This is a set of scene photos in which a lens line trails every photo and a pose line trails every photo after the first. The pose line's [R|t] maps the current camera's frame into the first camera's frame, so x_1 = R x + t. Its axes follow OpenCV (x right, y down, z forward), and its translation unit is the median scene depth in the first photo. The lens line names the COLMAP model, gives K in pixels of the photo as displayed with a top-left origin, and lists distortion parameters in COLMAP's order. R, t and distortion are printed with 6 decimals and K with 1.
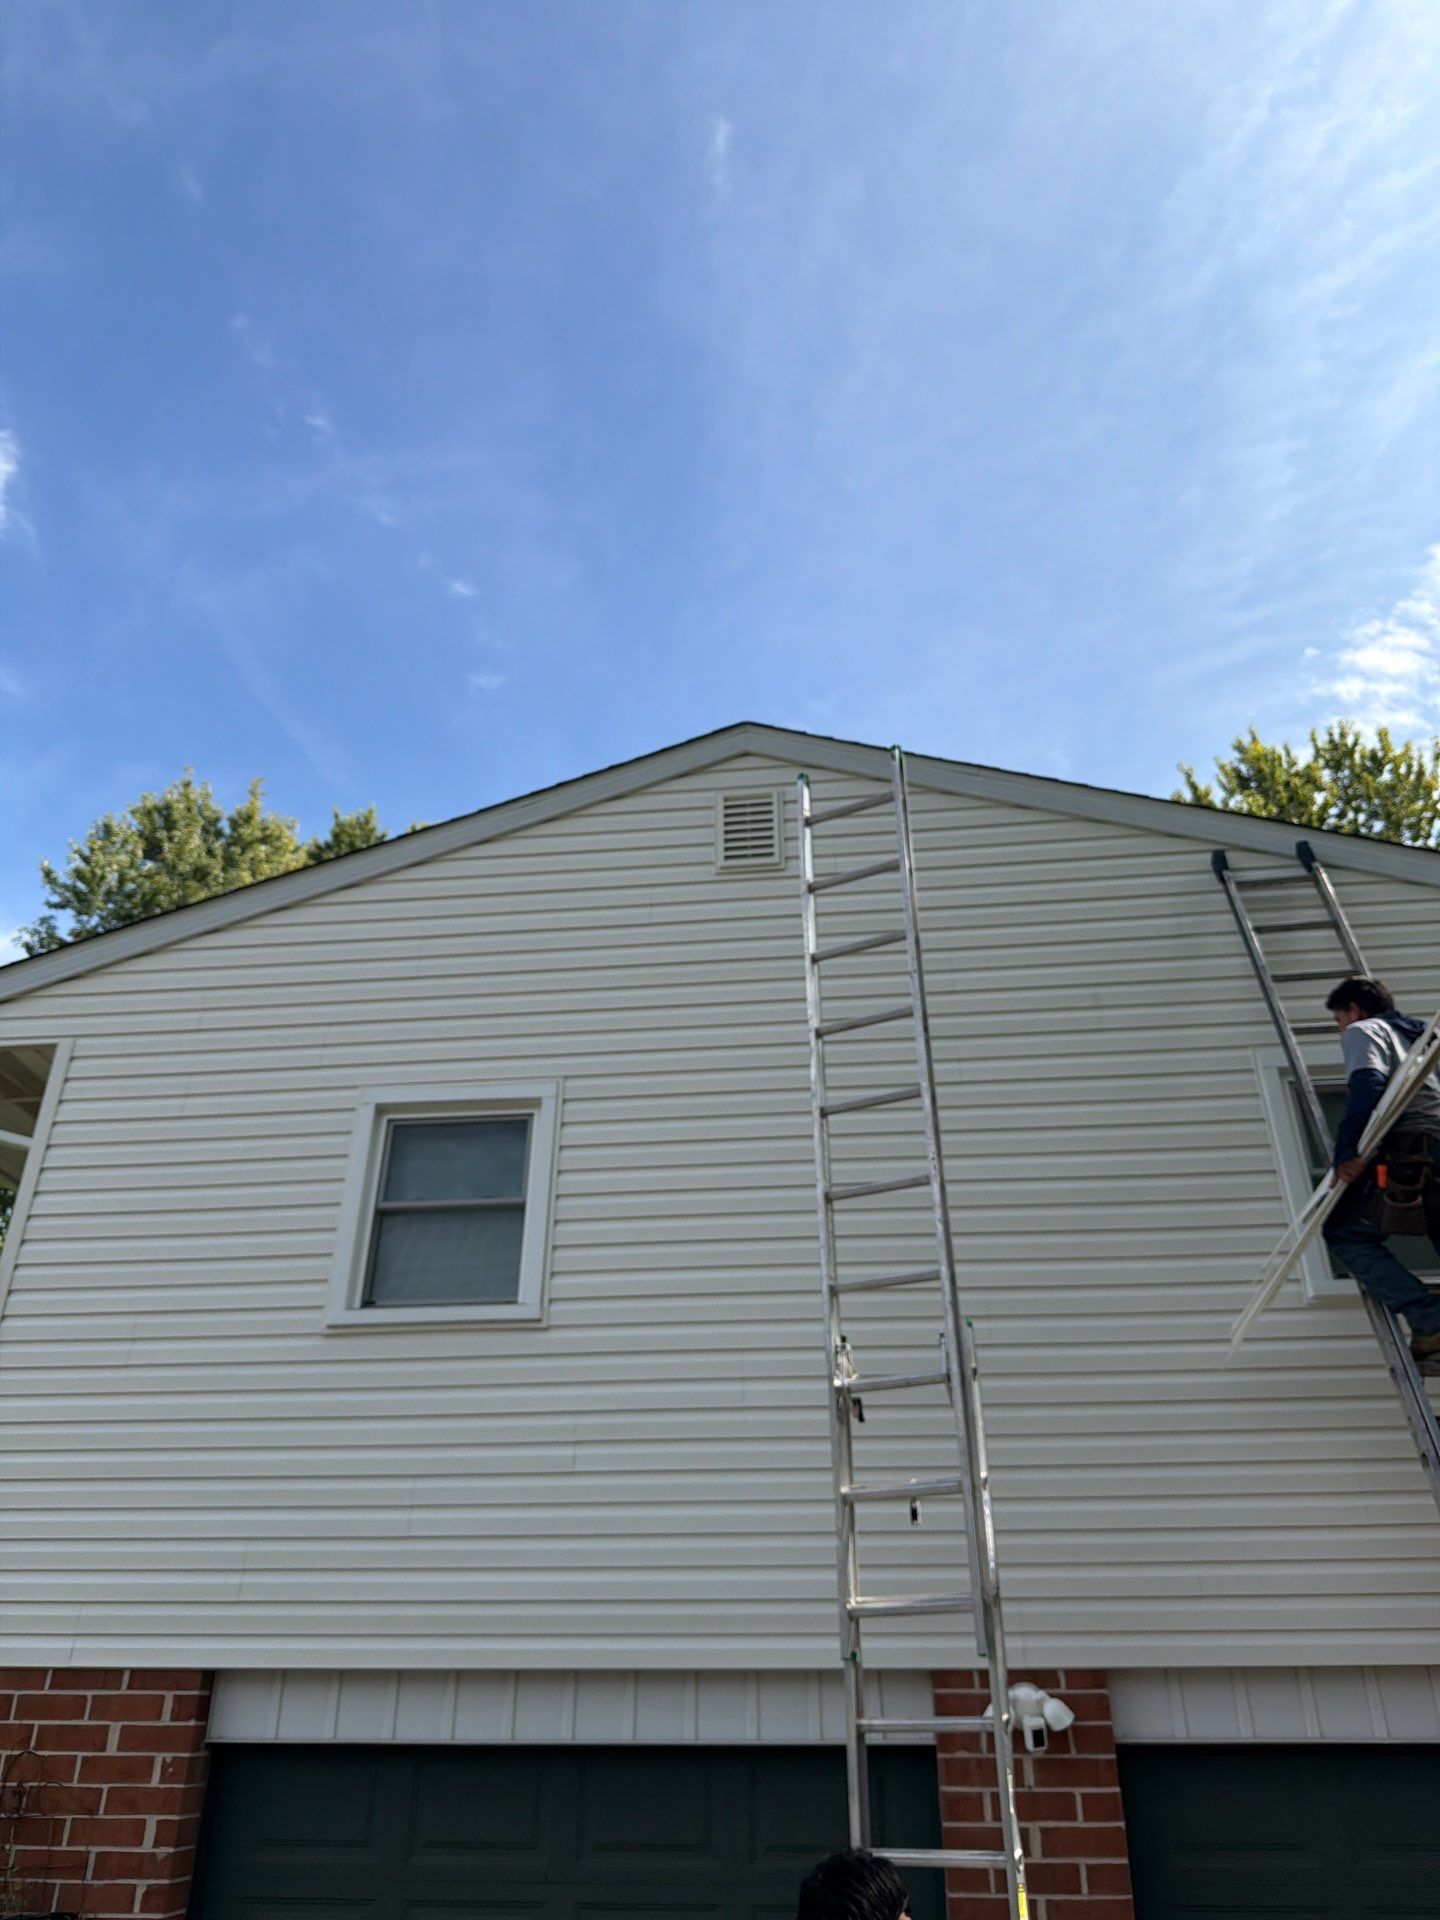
lens RADIAL K [[1324.7, 0, 709.7], [0, 1324.7, 961.3], [0, 0, 1]] dist [-0.013542, -0.004832]
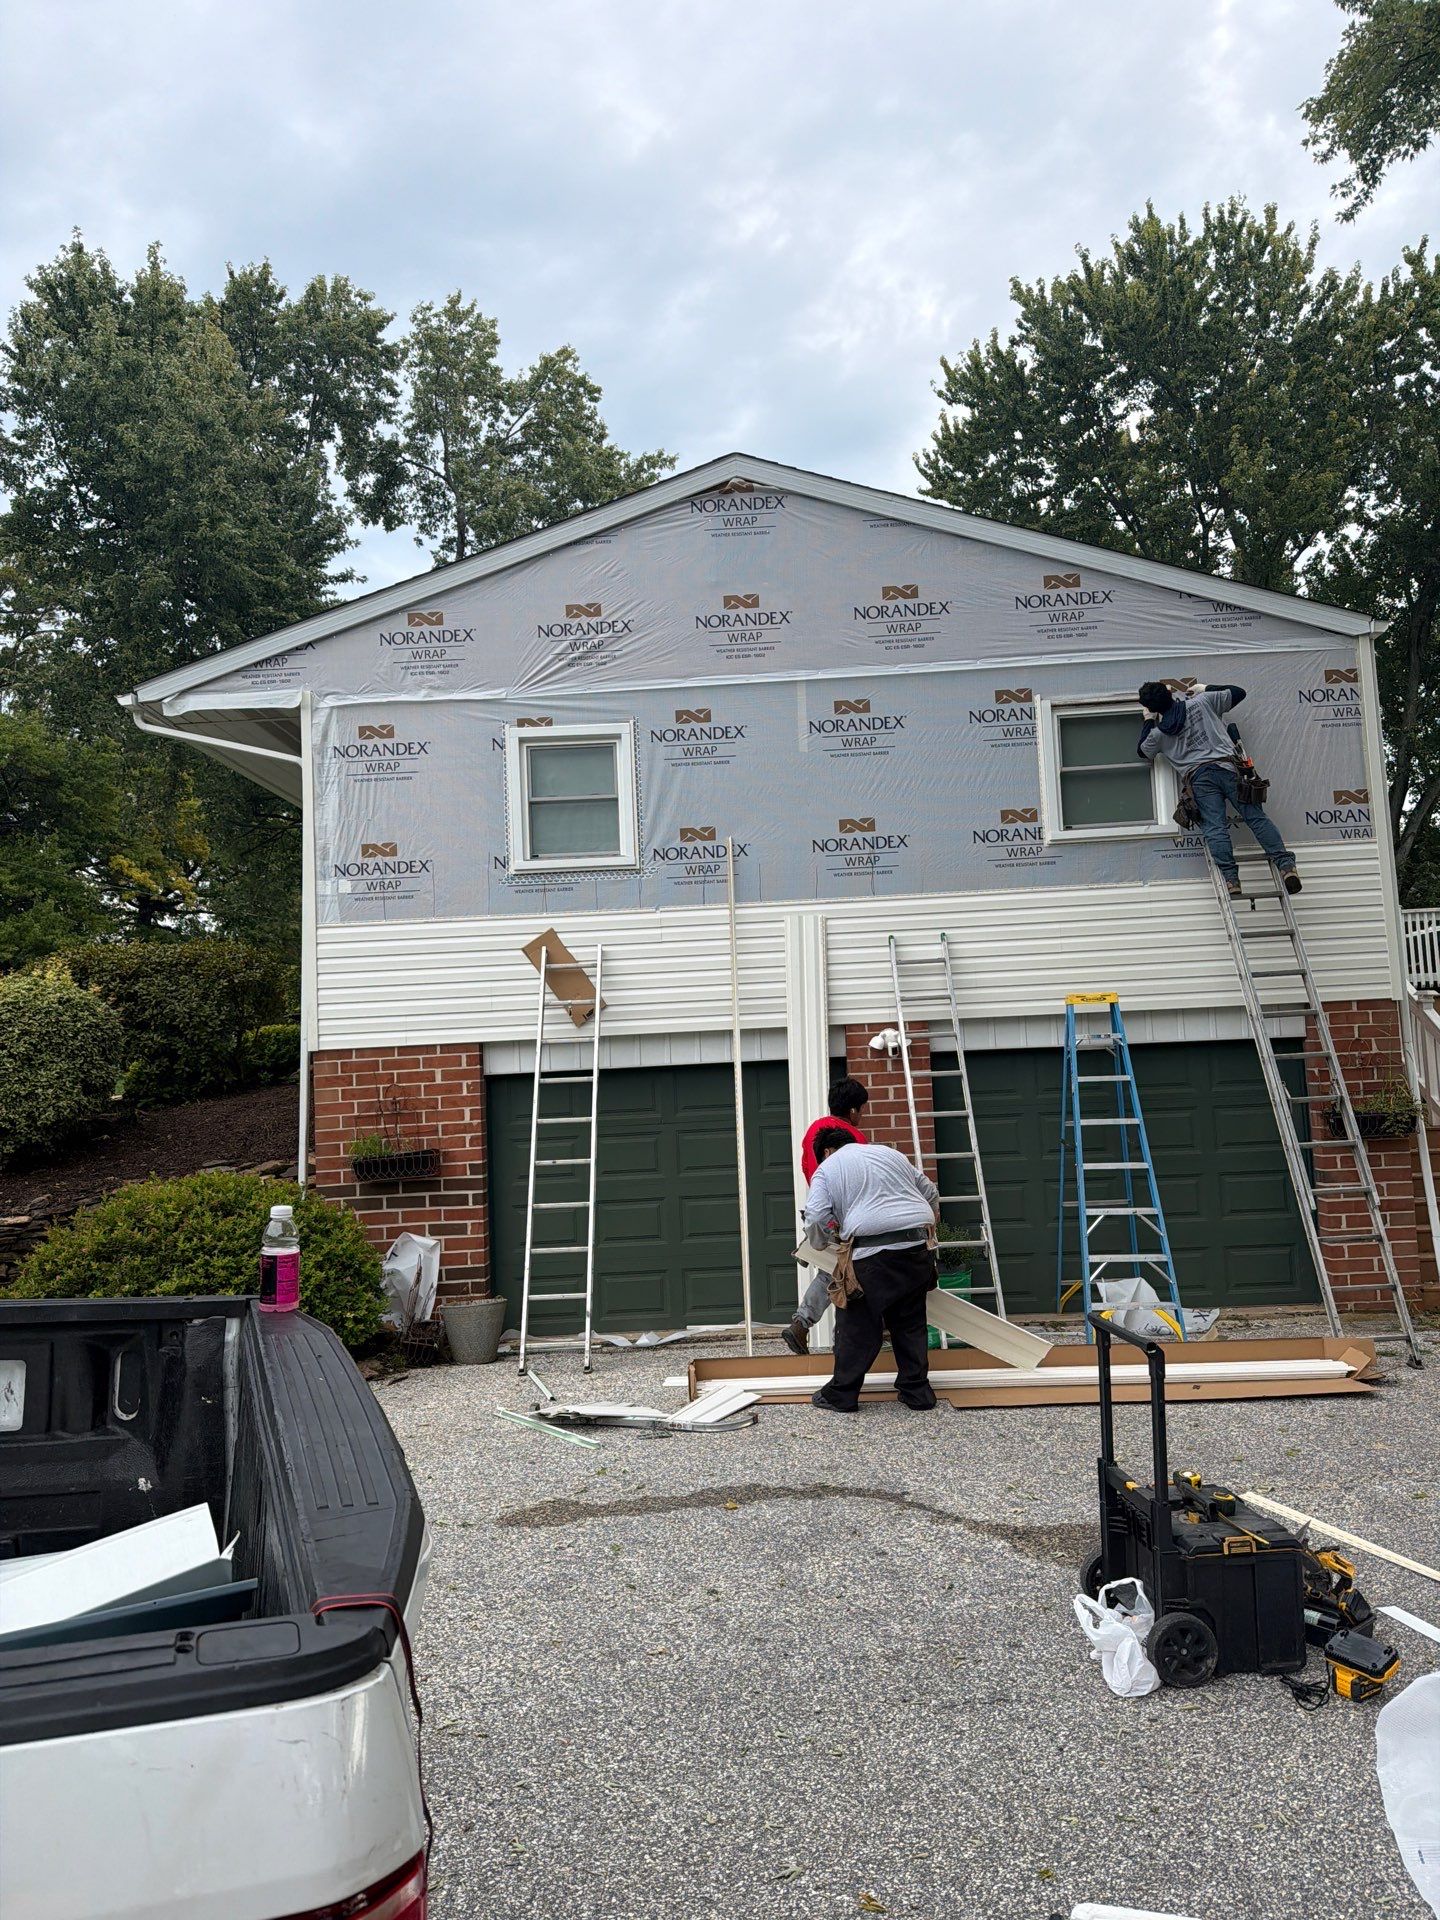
lens RADIAL K [[1332.9, 0, 720.0], [0, 1332.9, 960.0], [0, 0, 1]] dist [0.009261, -0.030811]
pose [[0.995310, -0.043036, 0.086640, -0.173259], [0.002110, 0.905042, 0.425317, -0.367926], [-0.096717, -0.423139, 0.900888, -0.681127]]
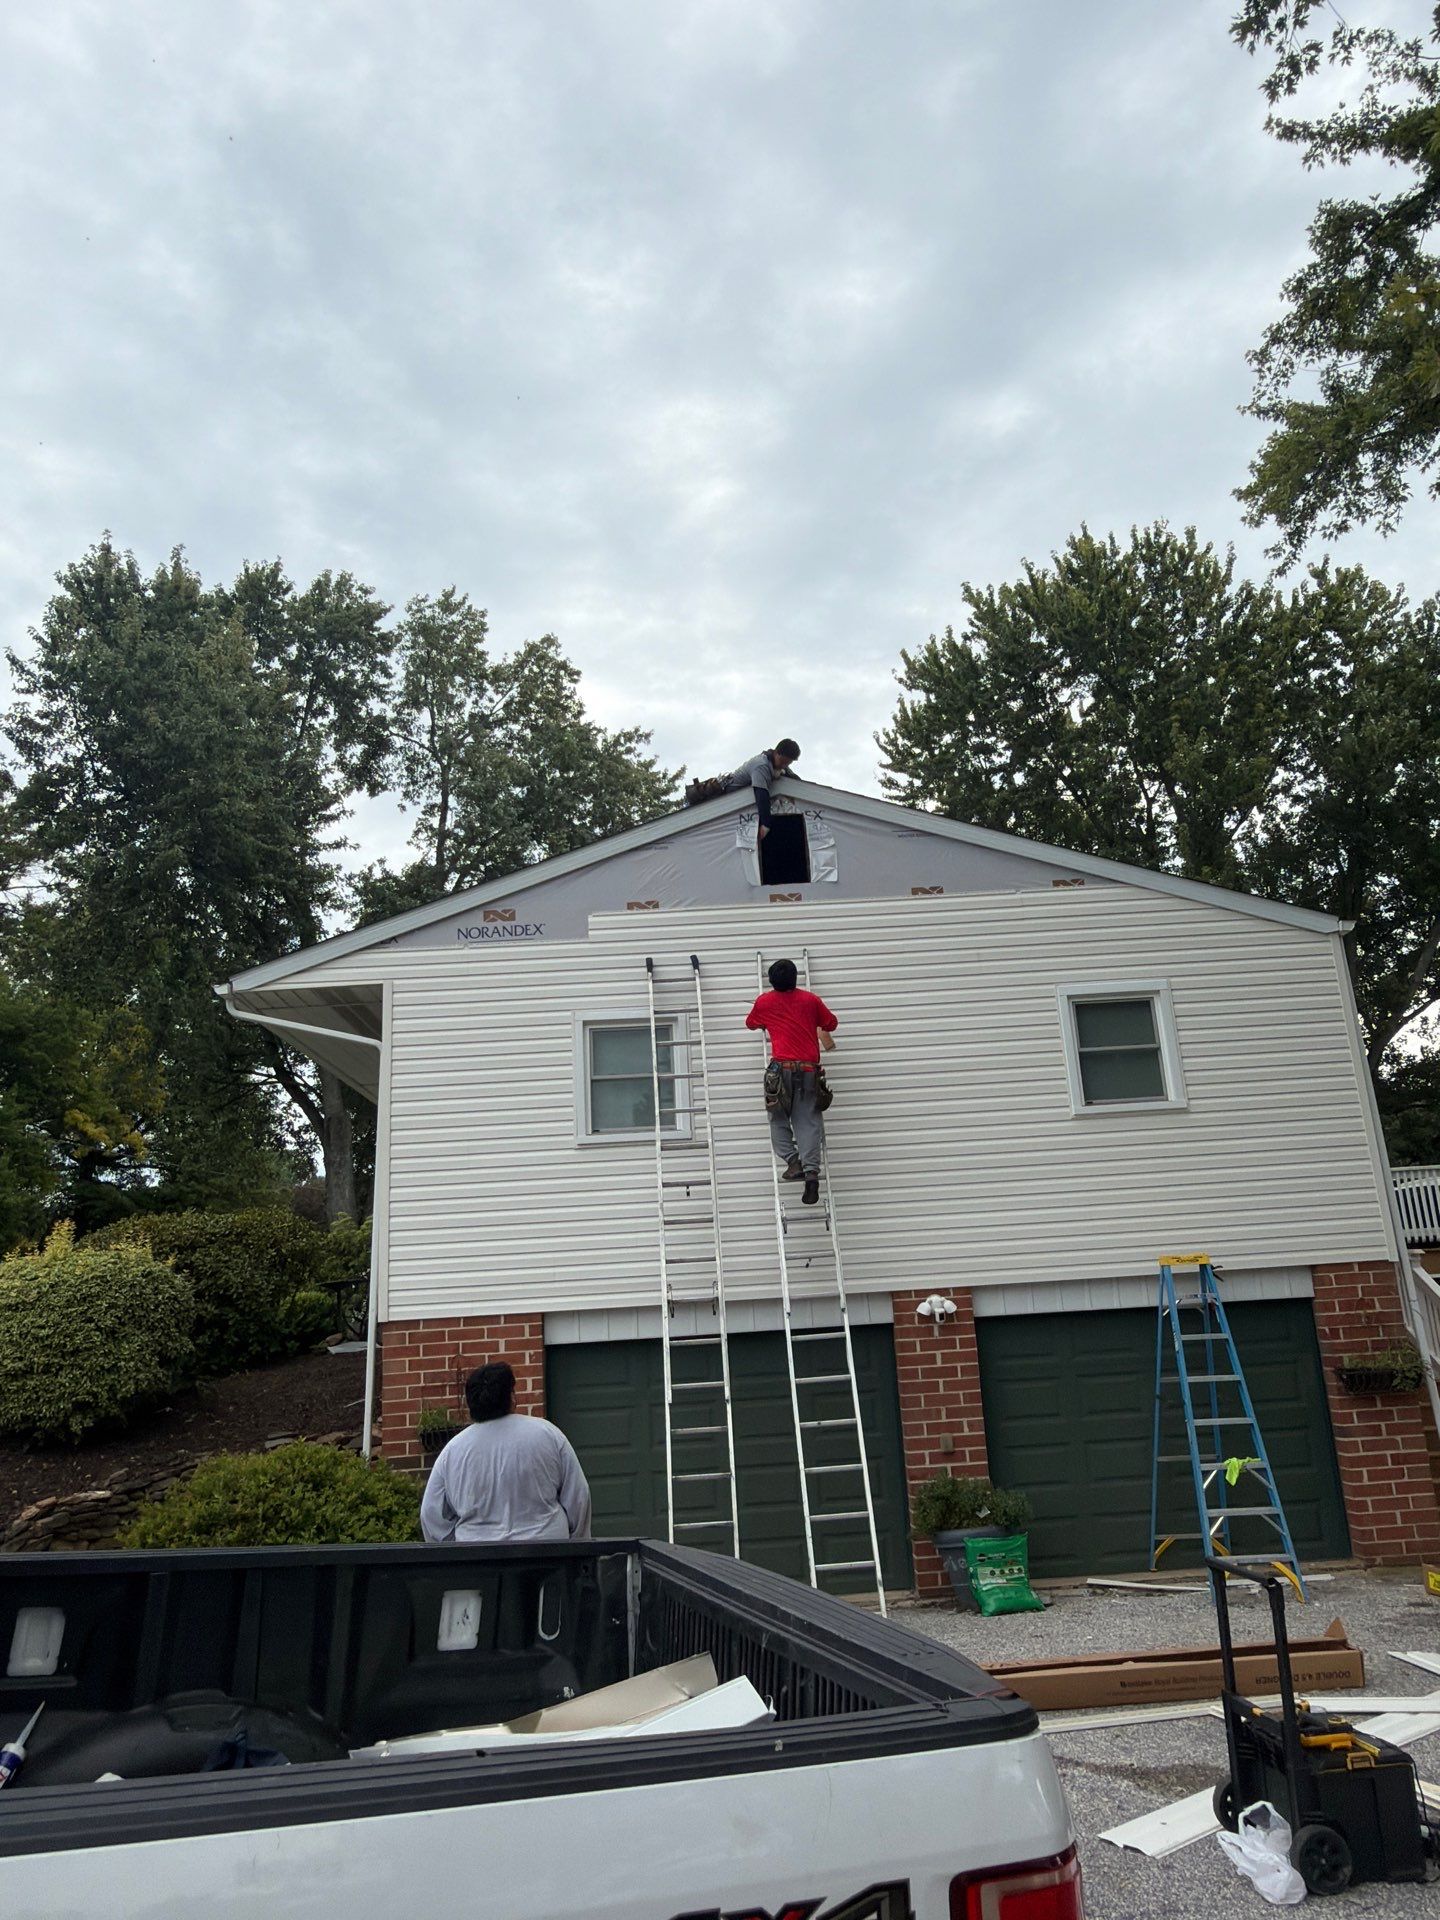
lens RADIAL K [[1368.9, 0, 717.9], [0, 1368.9, 940.5], [0, 0, 1]] dist [-0.025775, -0.003772]
pose [[0.990191, -0.023340, 0.137757, -0.348943], [-0.010737, 0.970323, 0.241575, -0.475542], [-0.139308, -0.240685, 0.960554, -0.828108]]
